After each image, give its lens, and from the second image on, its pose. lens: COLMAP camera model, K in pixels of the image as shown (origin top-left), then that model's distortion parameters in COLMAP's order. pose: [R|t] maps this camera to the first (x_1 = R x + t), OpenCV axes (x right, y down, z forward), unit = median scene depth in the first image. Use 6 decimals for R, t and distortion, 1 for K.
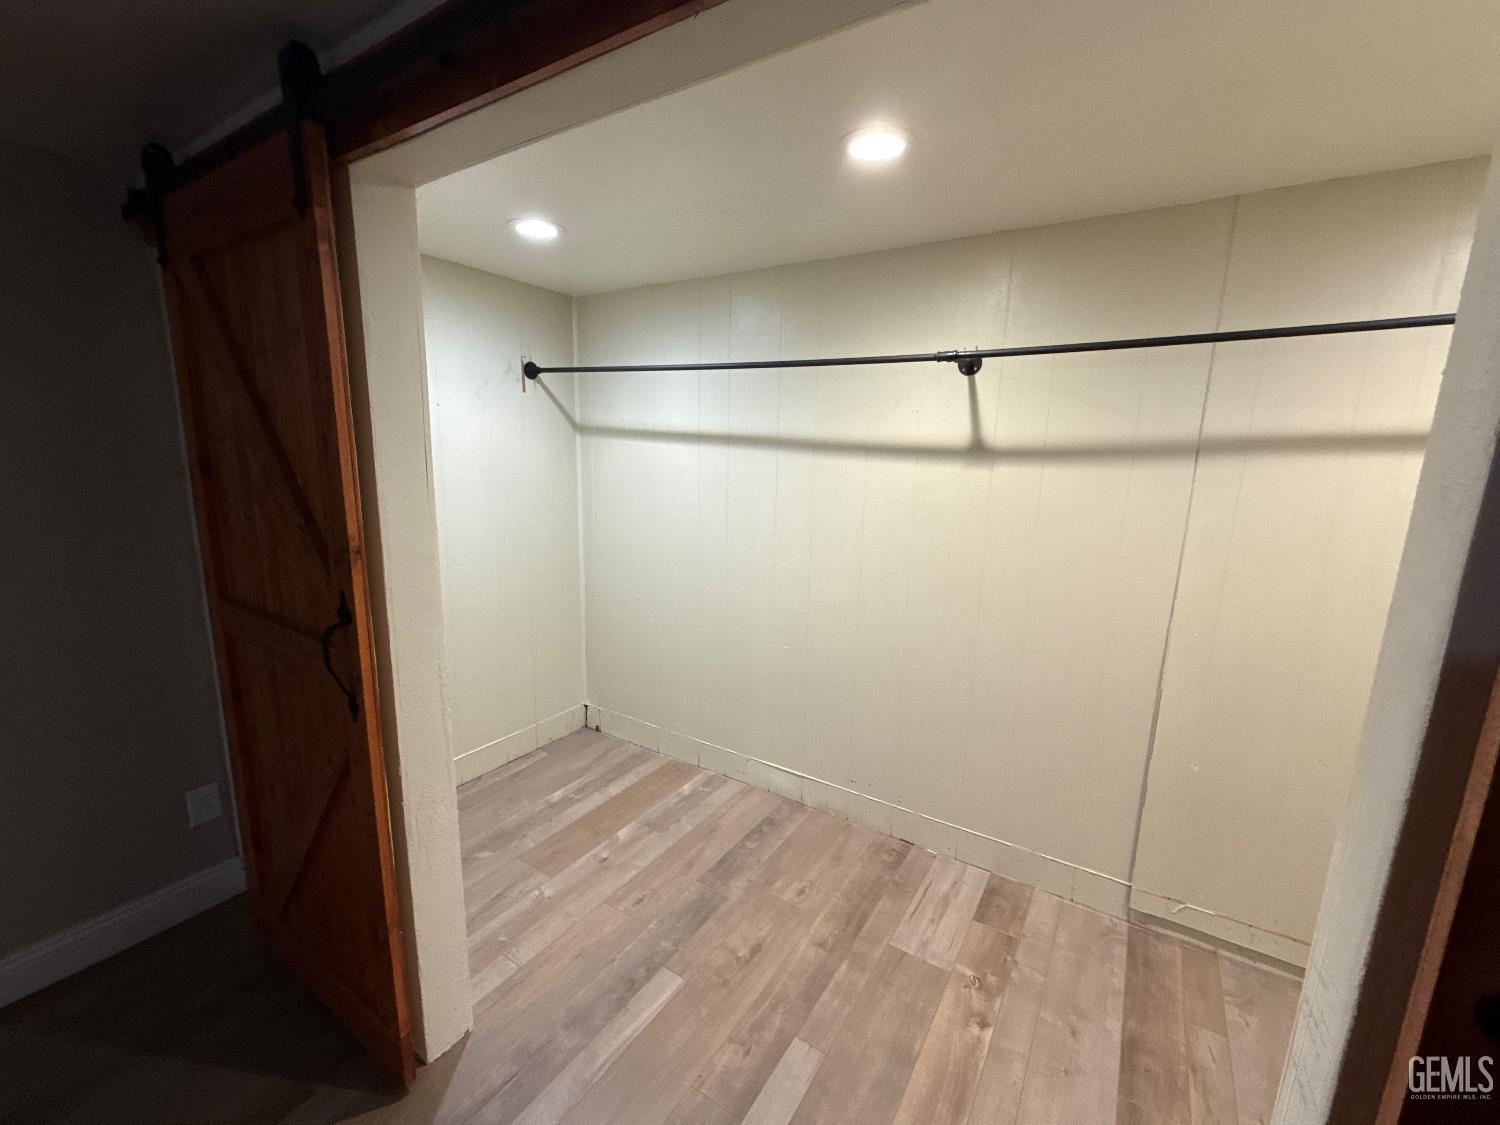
lens RADIAL K [[617.2, 0, 750.0], [0, 617.2, 562.5], [0, 0, 1]] dist [-0.001125, -0.000225]
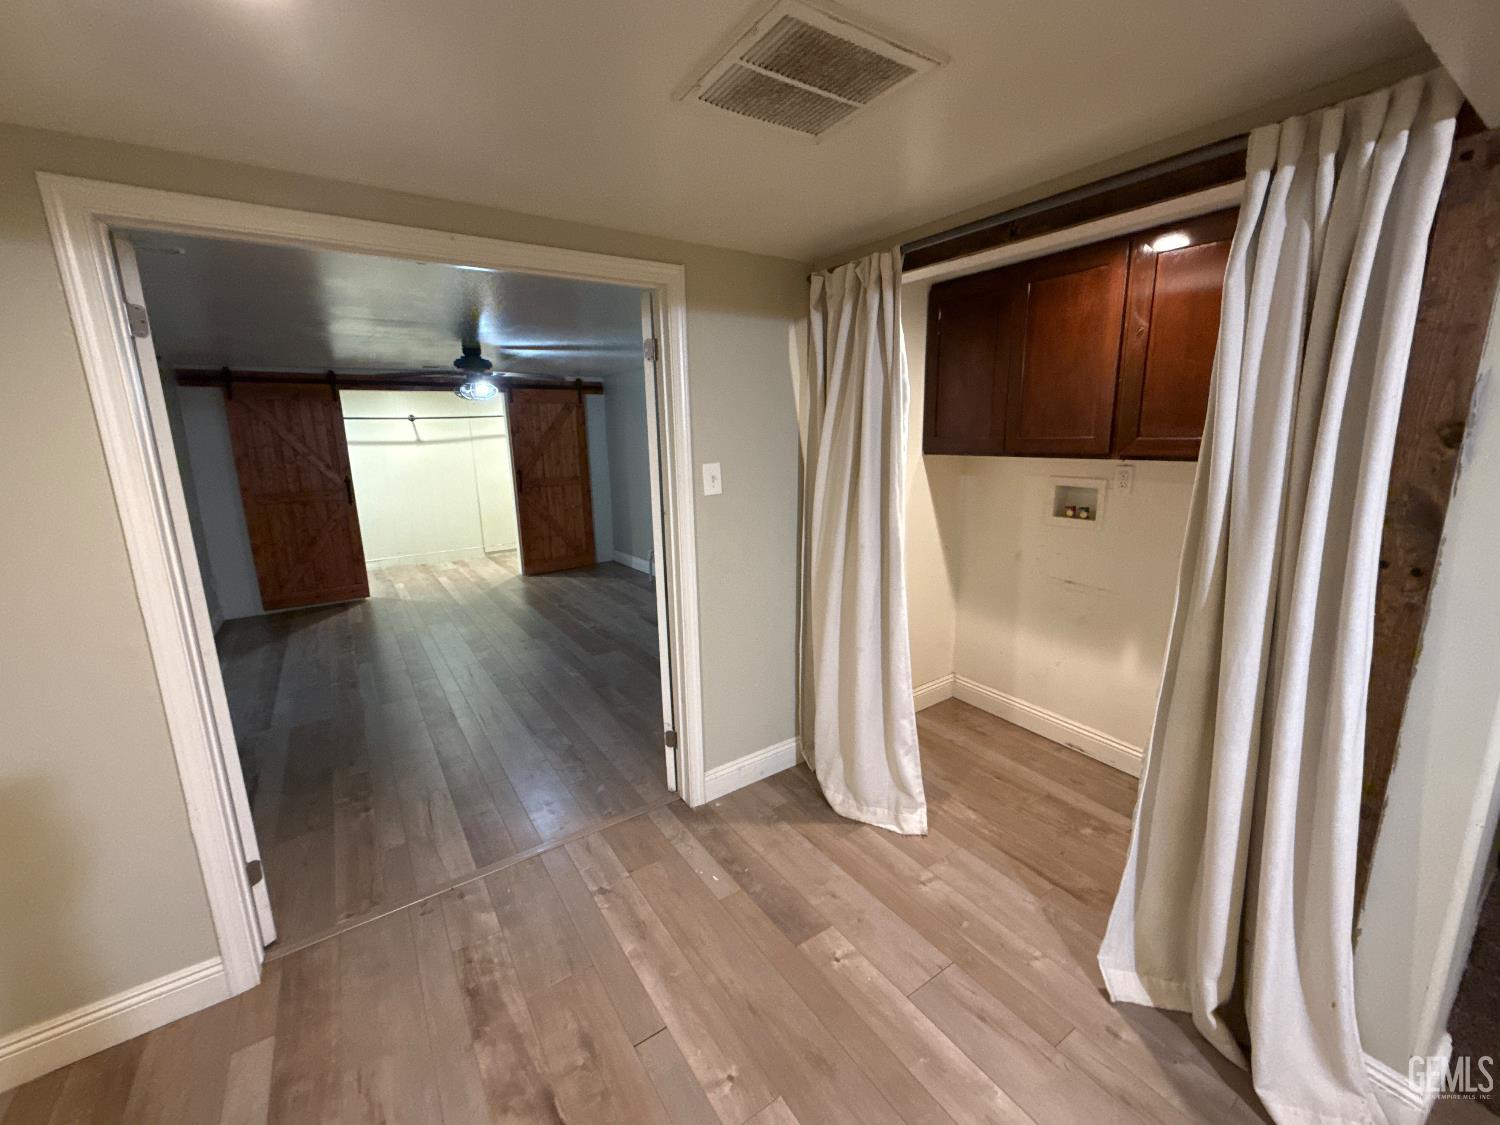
lens RADIAL K [[613.8, 0, 748.2], [0, 613.8, 561.3], [0, 0, 1]] dist [-0.000812, -0.000584]
pose [[0.388123, -0.214506, 0.896297, -2.335688], [0.208366, 0.967778, 0.141385, 0.403371], [-0.897744, 0.131883, 0.420312, -2.231255]]
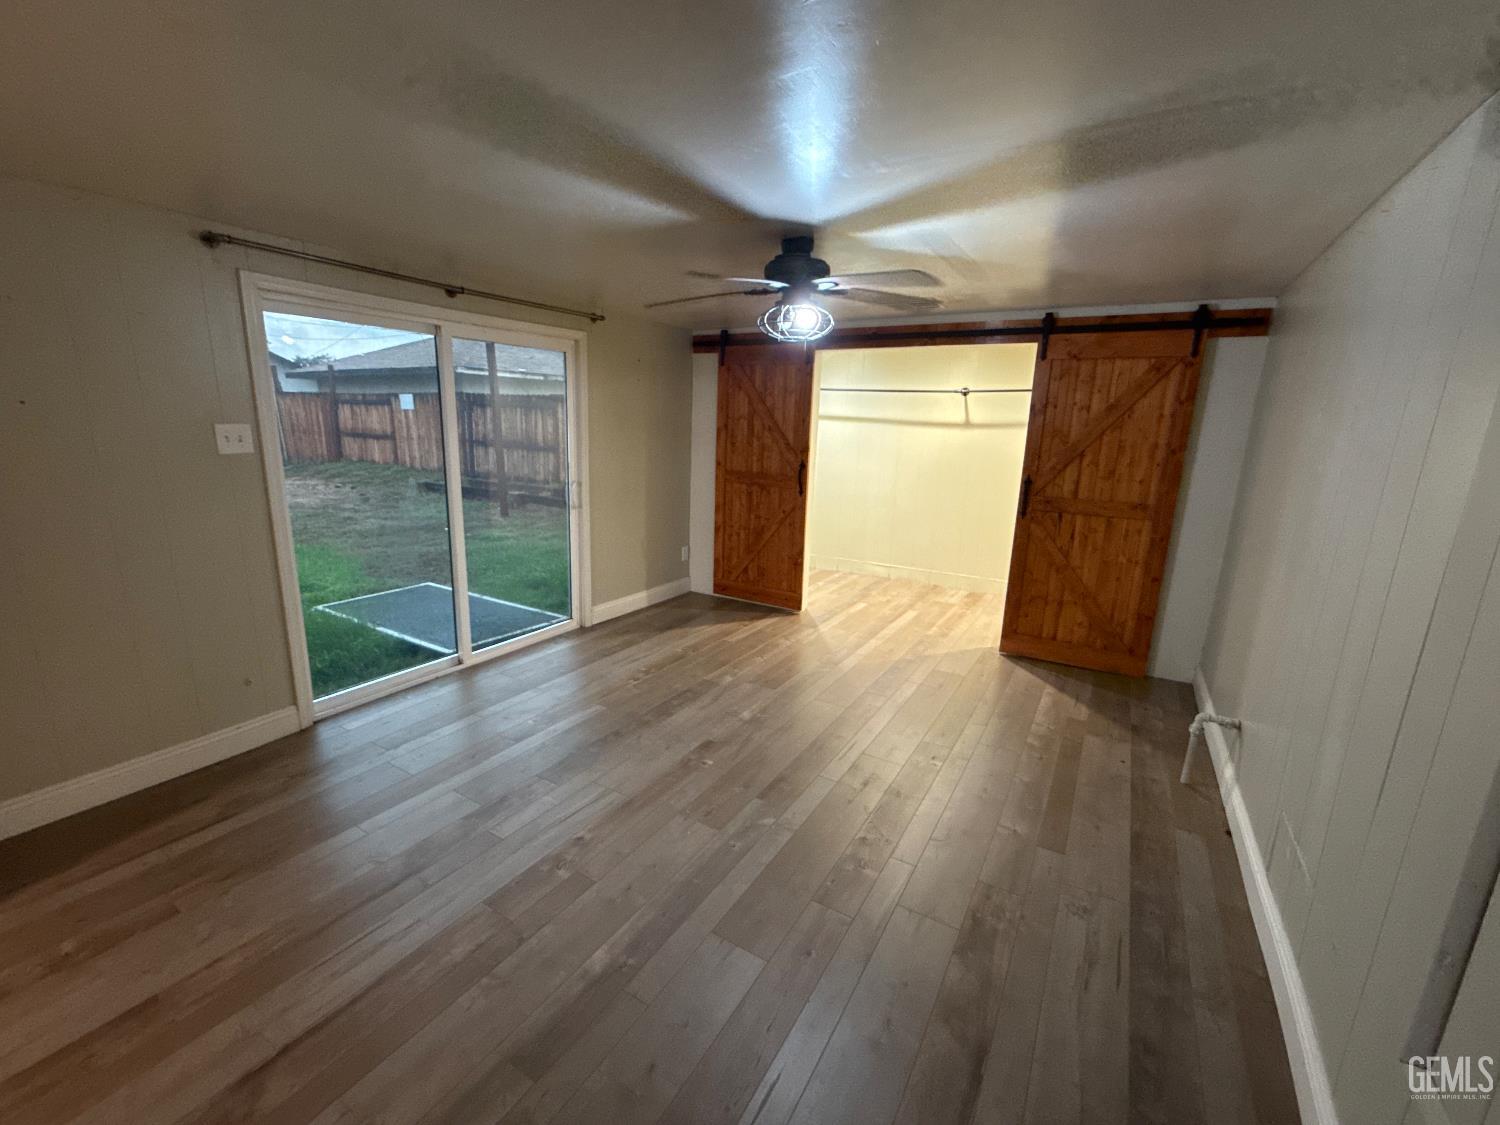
lens RADIAL K [[613.8, 0, 748.2], [0, 613.8, 561.3], [0, 0, 1]] dist [-0.000812, -0.000584]
pose [[0.999421, 0.003392, 0.033859, -0.688873], [-0.004451, 0.999502, 0.031255, 0.340251], [-0.033736, -0.031388, 0.998938, -1.688737]]
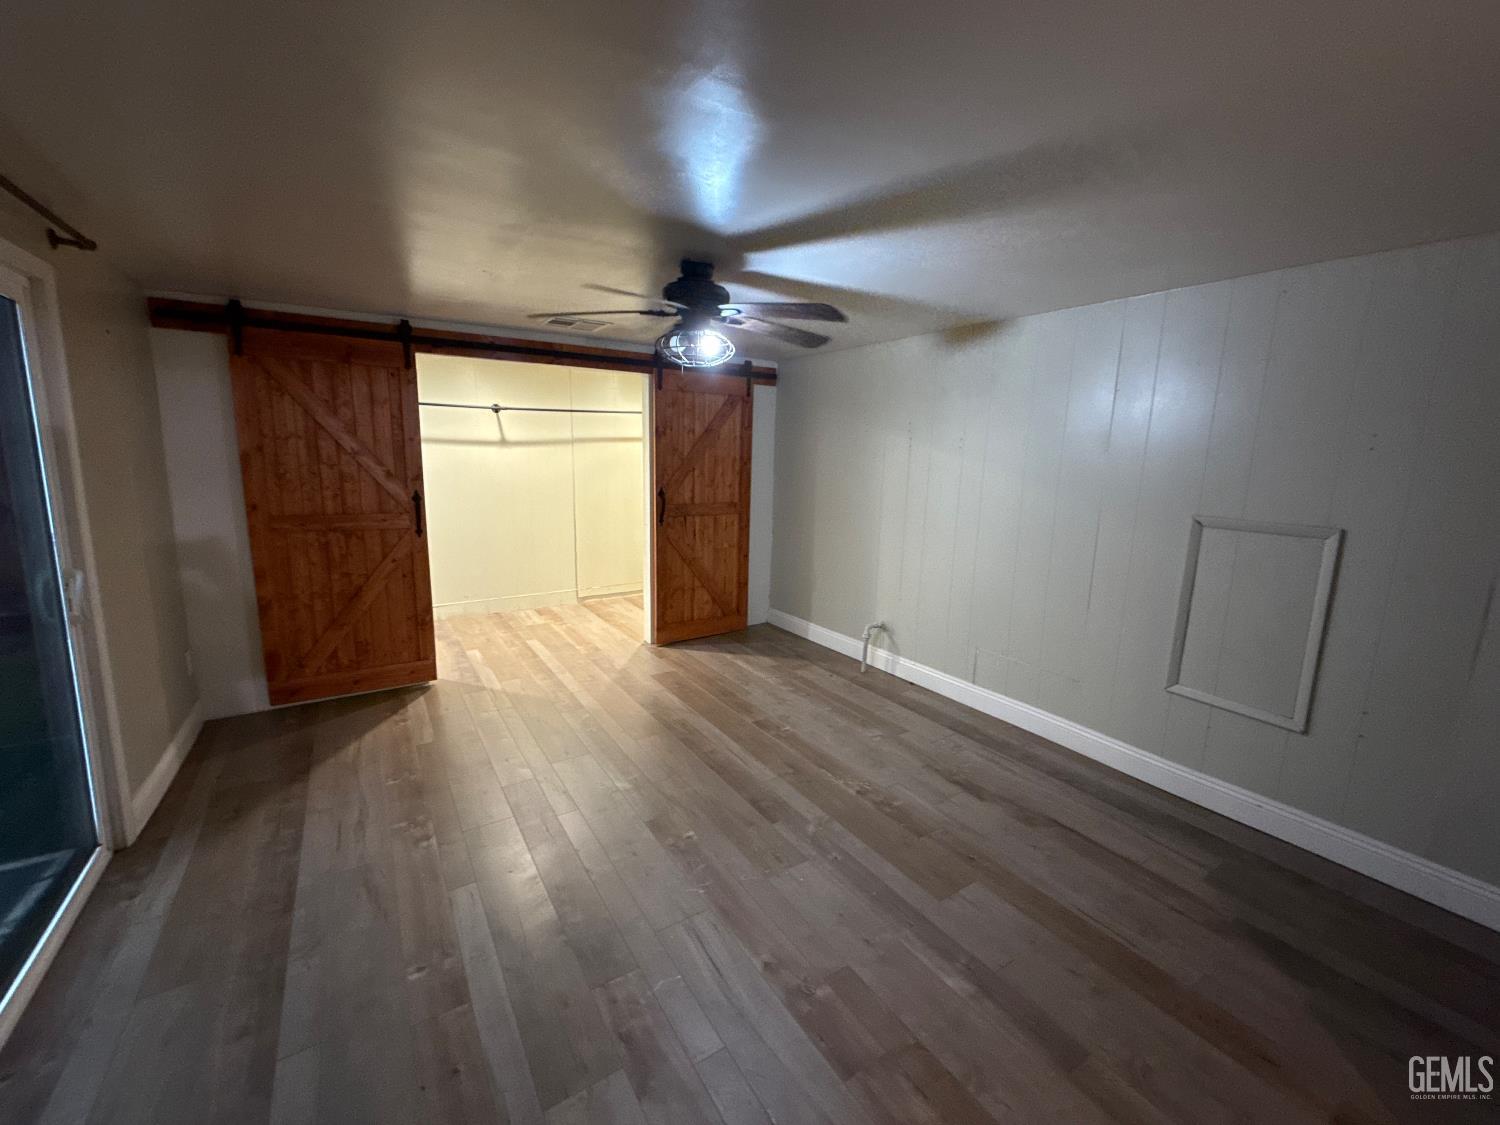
lens RADIAL K [[617.2, 0, 750.0], [0, 617.2, 562.5], [0, 0, 1]] dist [-0.001125, -0.000225]
pose [[0.411235, -0.172268, 0.895103, -1.657560], [0.162578, 0.980096, 0.113932, 0.191645], [-0.896914, 0.098671, 0.431056, -1.024351]]
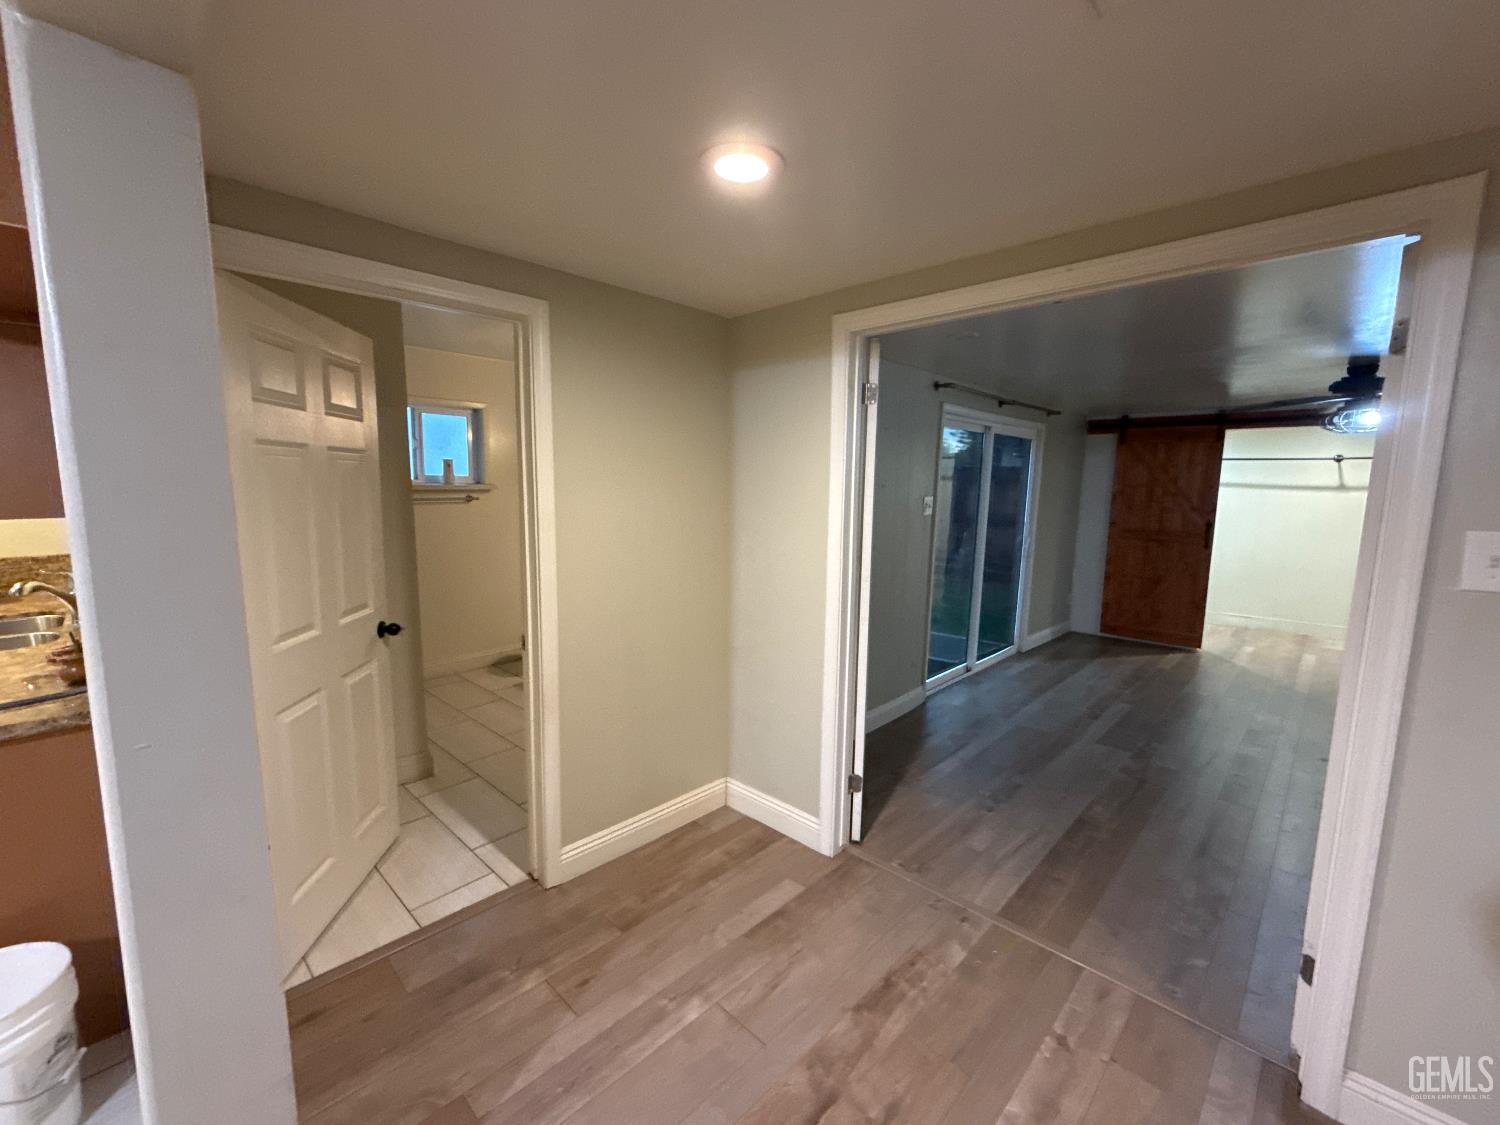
lens RADIAL K [[611.8, 0, 750.2], [0, 611.8, 566.8], [0, 0, 1]] dist [-0.001776, -0.000477]
pose [[0.981862, 0.017840, -0.188754, -1.895000], [-0.029654, 0.997761, -0.059950, 0.464499], [0.187262, 0.064460, 0.980193, -2.419690]]
